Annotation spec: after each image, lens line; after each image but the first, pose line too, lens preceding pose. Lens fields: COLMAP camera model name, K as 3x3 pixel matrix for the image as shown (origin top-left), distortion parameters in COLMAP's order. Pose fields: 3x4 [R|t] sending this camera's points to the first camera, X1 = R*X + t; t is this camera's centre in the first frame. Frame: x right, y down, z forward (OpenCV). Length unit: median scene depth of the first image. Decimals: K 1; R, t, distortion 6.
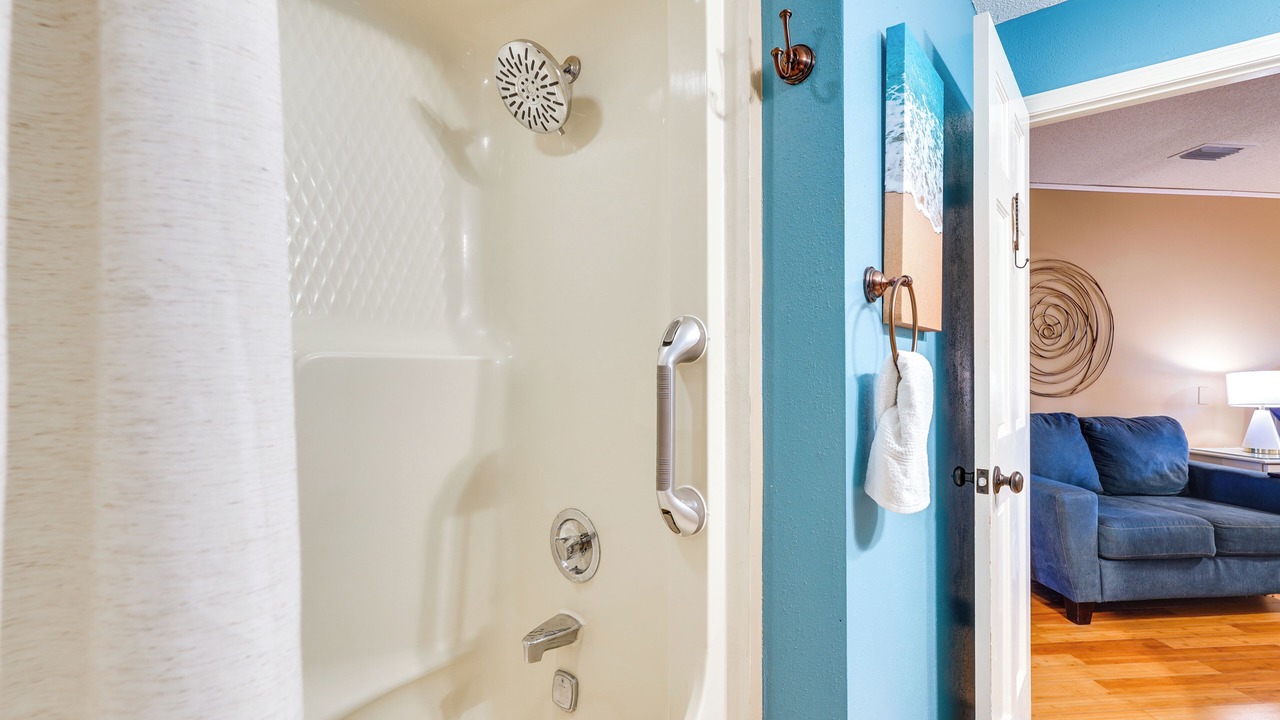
lens RADIAL K [[579.9, 0, 645.5], [0, 579.9, 379.2], [0, 0, 1]] dist [0.001736, 0.003314]
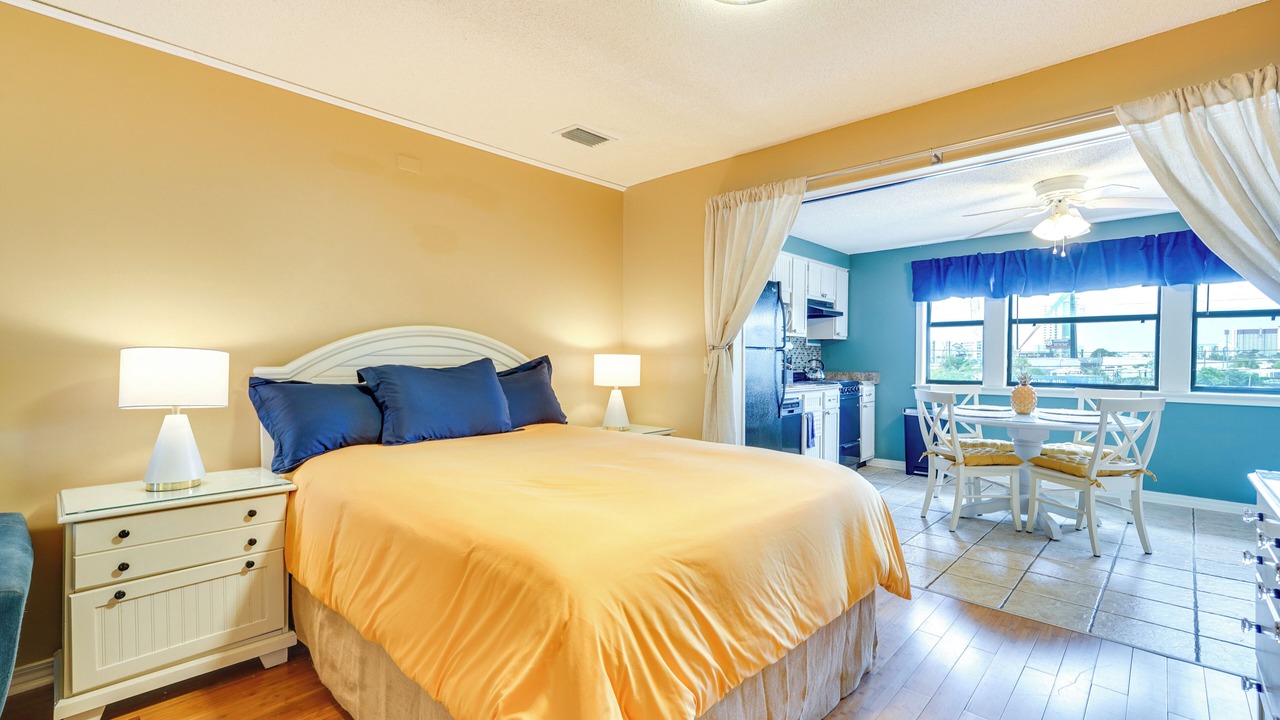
lens RADIAL K [[579.9, 0, 668.9], [0, 579.9, 363.1], [0, 0, 1]] dist [0.001736, 0.003314]
pose [[0.731245, -0.001920, 0.682112, 0.996925], [-0.000127, 0.999996, 0.002951, -0.002687], [-0.682115, -0.002245, 0.731241, 0.215103]]
